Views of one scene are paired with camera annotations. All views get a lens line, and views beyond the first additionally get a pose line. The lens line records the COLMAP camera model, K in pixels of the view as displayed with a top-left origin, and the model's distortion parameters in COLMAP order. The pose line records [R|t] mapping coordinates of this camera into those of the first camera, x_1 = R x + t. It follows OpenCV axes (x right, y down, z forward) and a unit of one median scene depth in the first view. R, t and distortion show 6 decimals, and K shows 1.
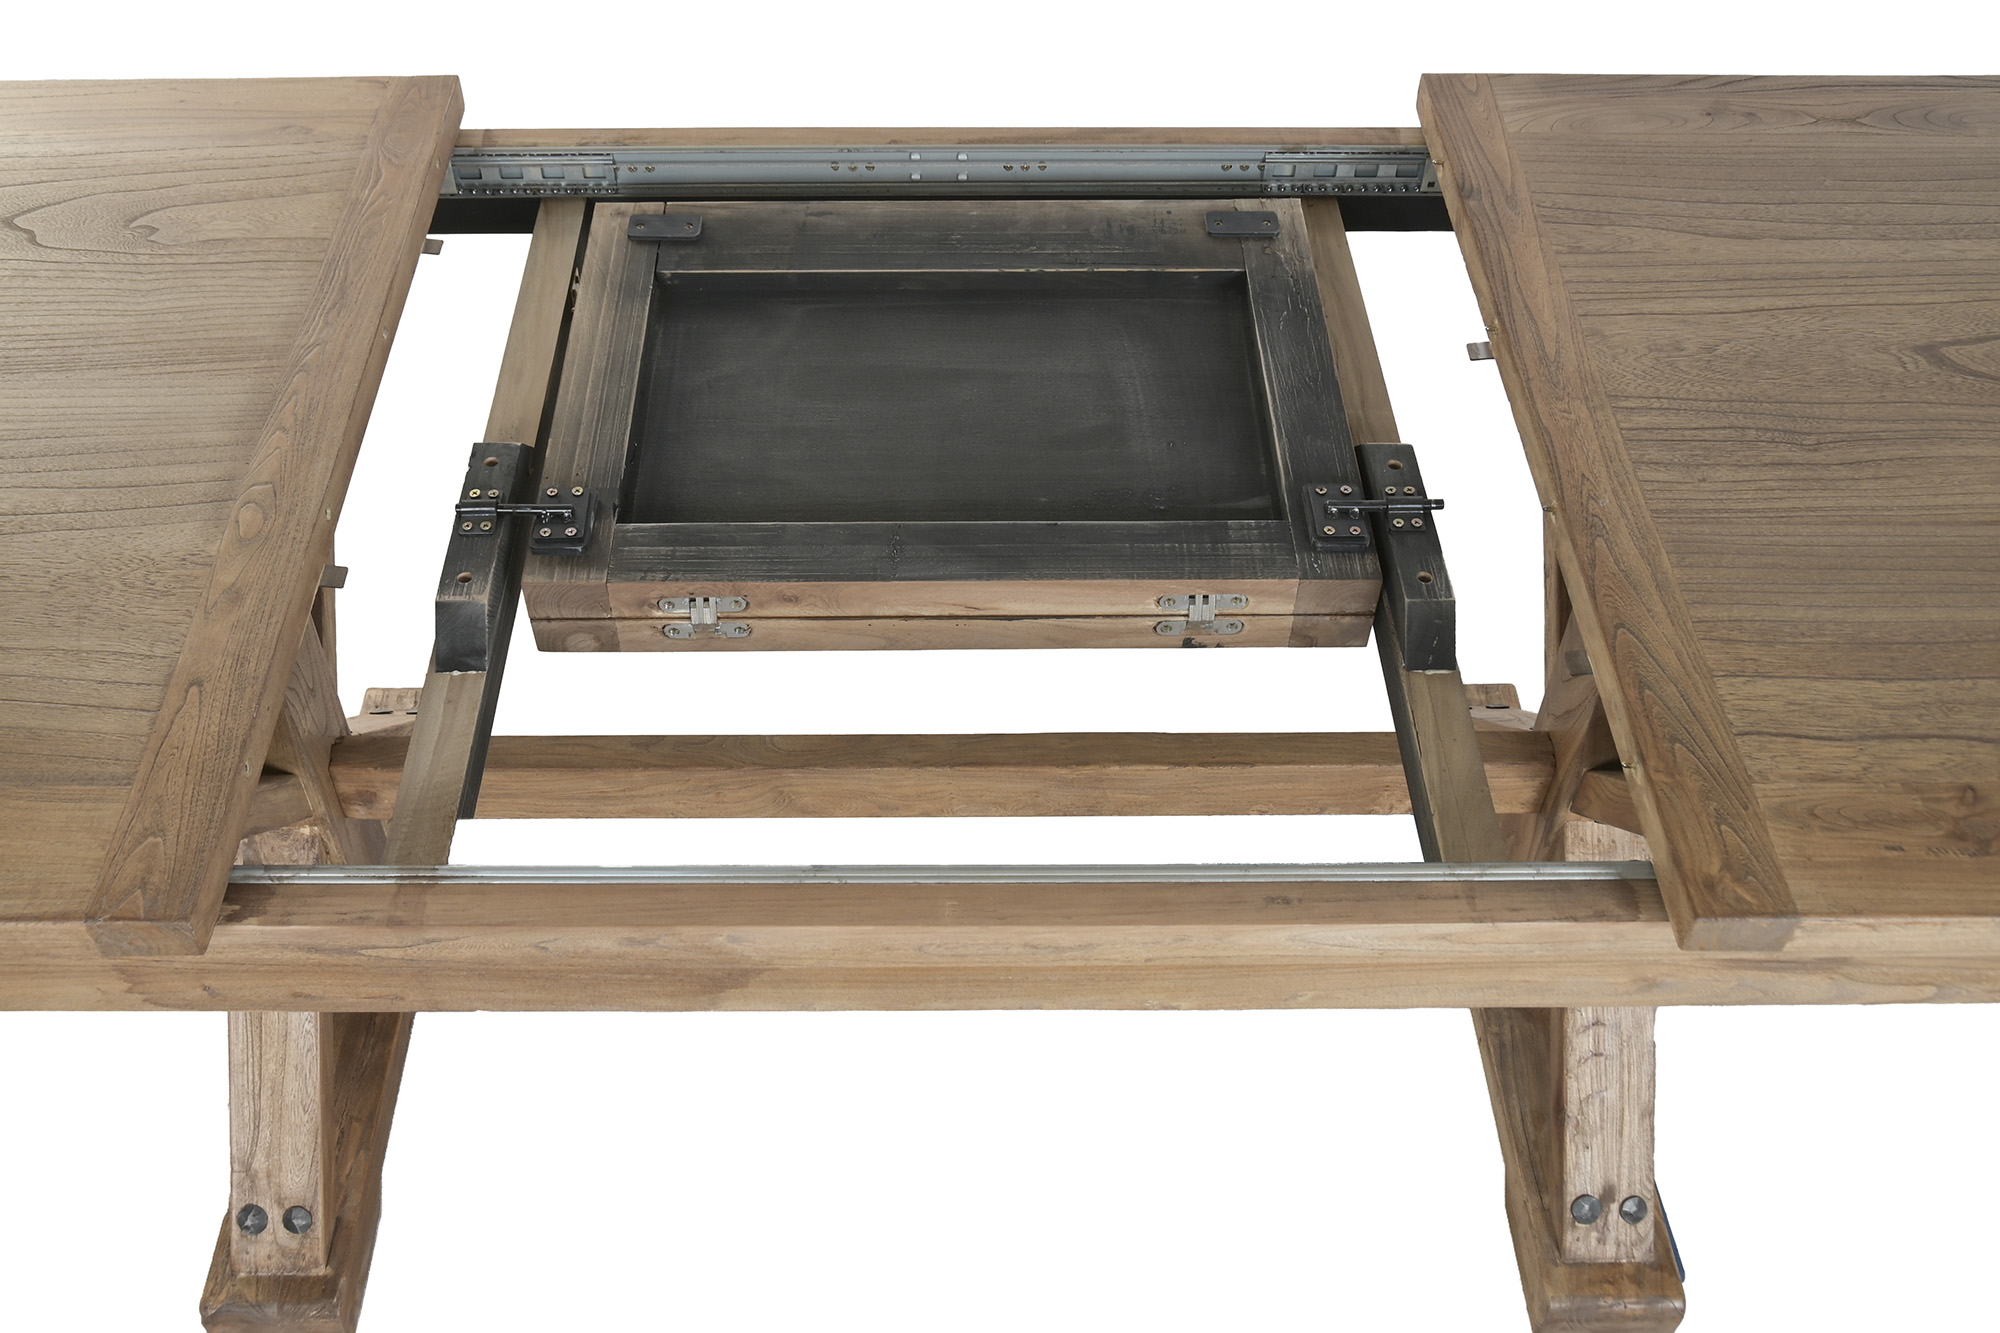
lens RADIAL K [[1955.9, 0, 1000.0], [0, 1955.9, 666.5], [0, 0, 1]] dist [0.009112, 0.007423]
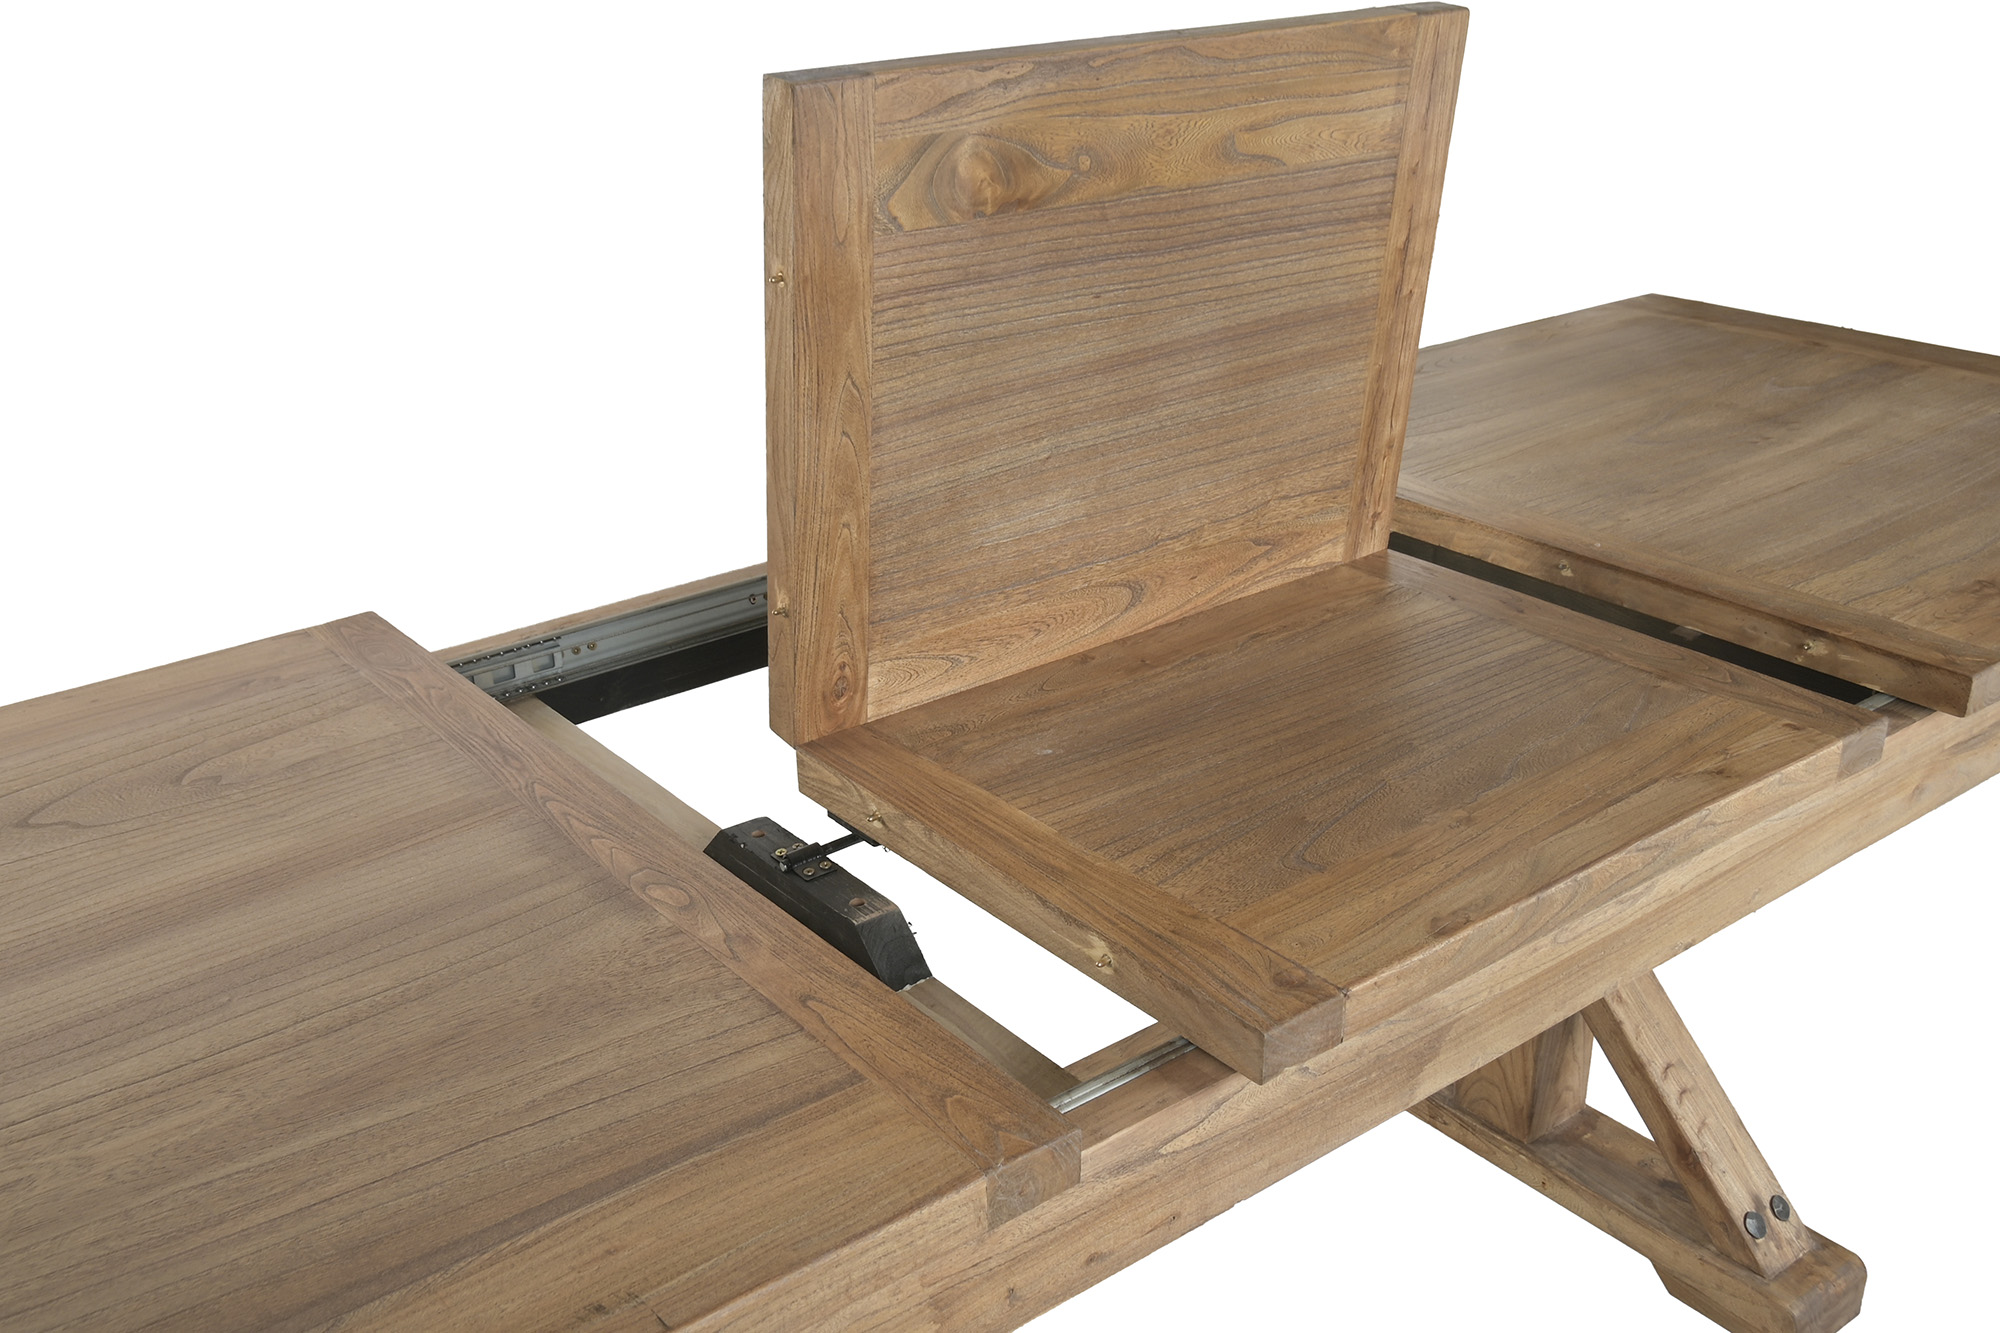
lens RADIAL K [[1955.9, 0, 1000.0], [0, 1955.9, 666.5], [0, 0, 1]] dist [0.009112, 0.007423]
pose [[0.794649, -0.261943, 0.547649, -0.555854], [0.463973, 0.843817, -0.269633, 0.112947], [-0.391487, 0.468358, 0.792073, 0.148815]]
